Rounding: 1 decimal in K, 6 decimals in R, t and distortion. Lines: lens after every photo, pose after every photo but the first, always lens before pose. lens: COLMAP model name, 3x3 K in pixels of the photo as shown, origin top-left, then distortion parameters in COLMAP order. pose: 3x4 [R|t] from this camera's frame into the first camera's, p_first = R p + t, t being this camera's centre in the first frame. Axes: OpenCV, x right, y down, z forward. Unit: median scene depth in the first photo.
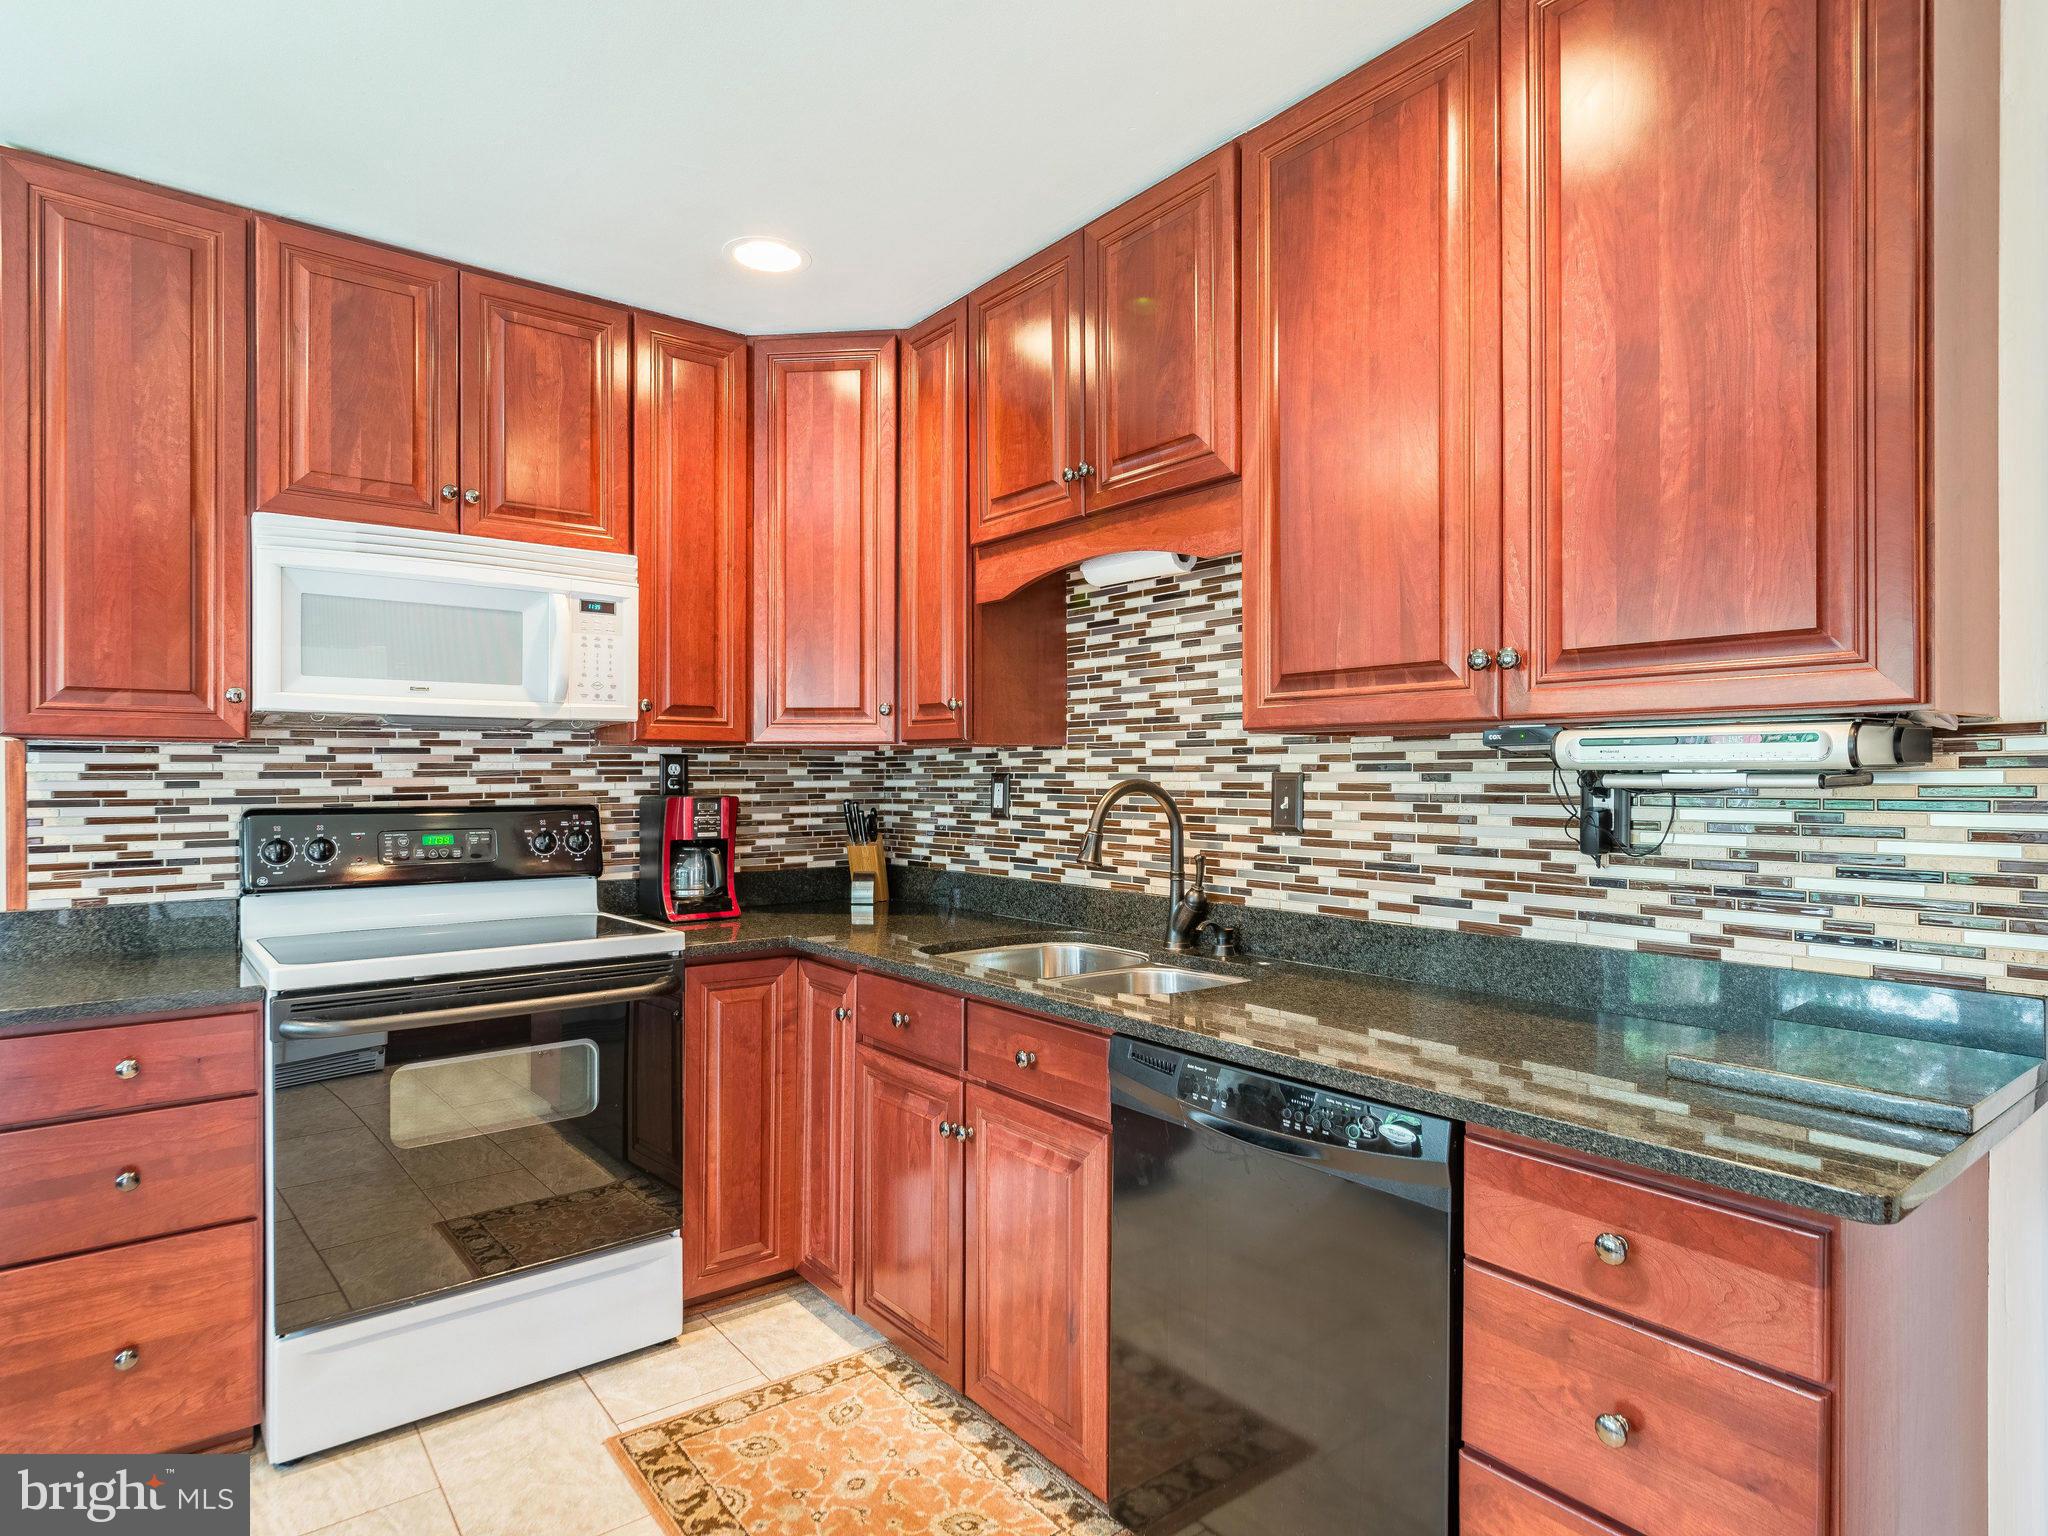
lens RADIAL K [[1142.4, 0, 1021.5], [0, 1142.4, 779.7], [0, 0, 1]] dist [-0.000723, 0.002858]
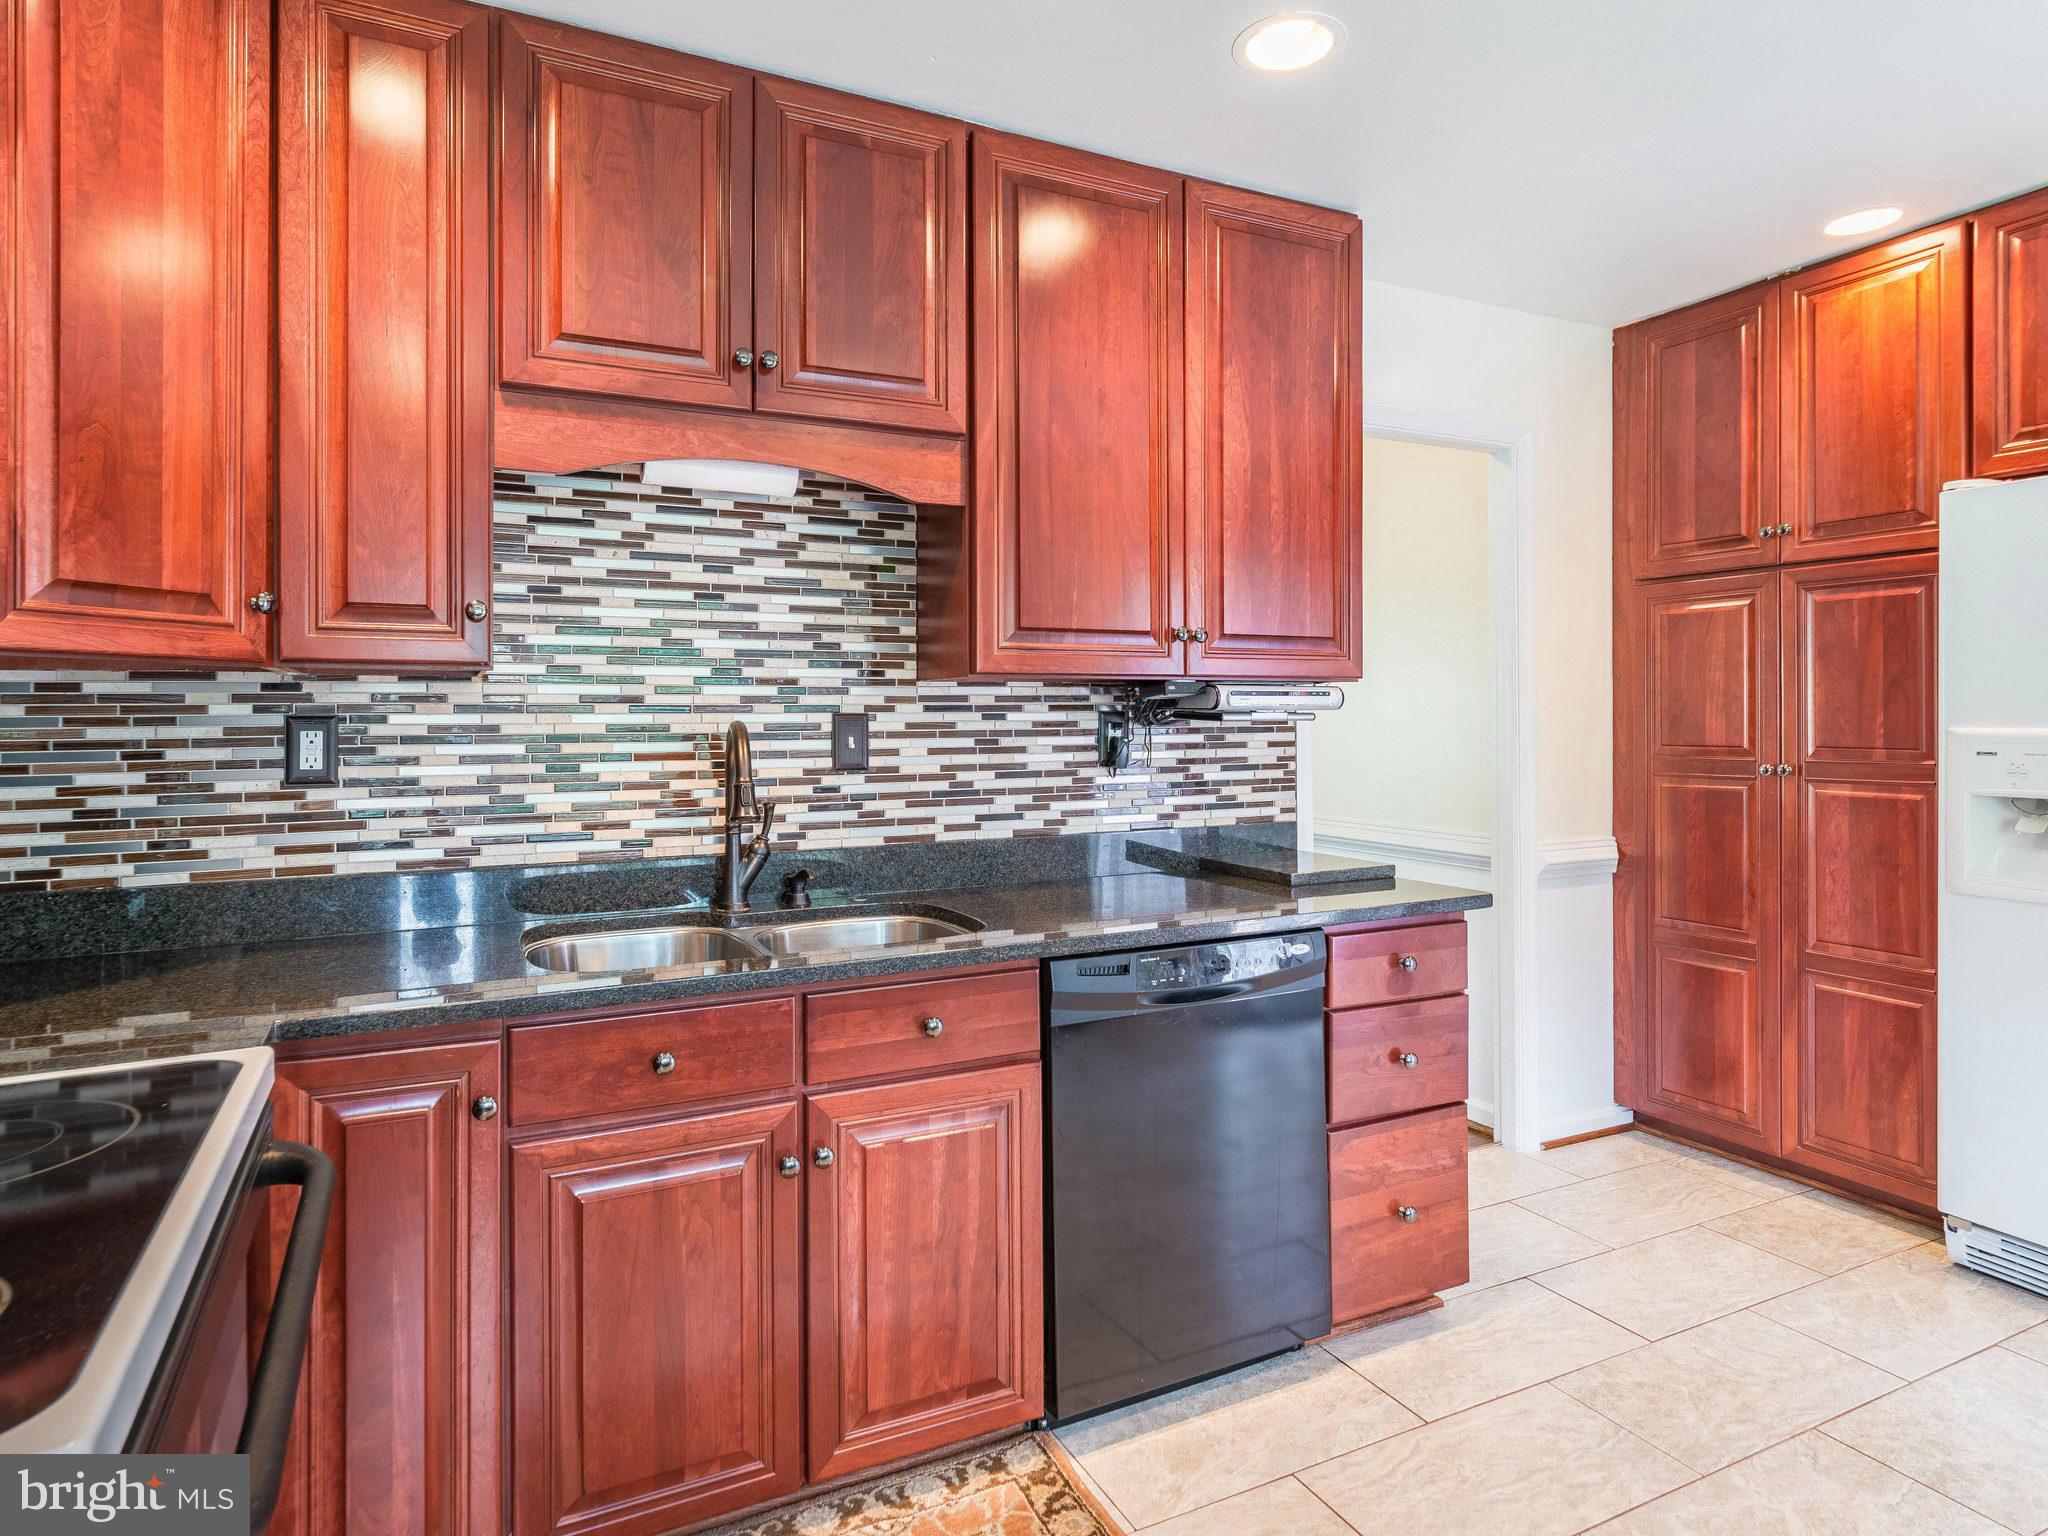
lens RADIAL K [[1142.4, 0, 952.9], [0, 1142.4, 699.8], [0, 0, 1]] dist [-0.000723, 0.002858]
pose [[0.216759, 0.006234, 0.976205, -0.782579], [0.005515, 0.999956, -0.007610, -0.010147], [-0.976209, 0.007033, 0.216715, 0.713673]]
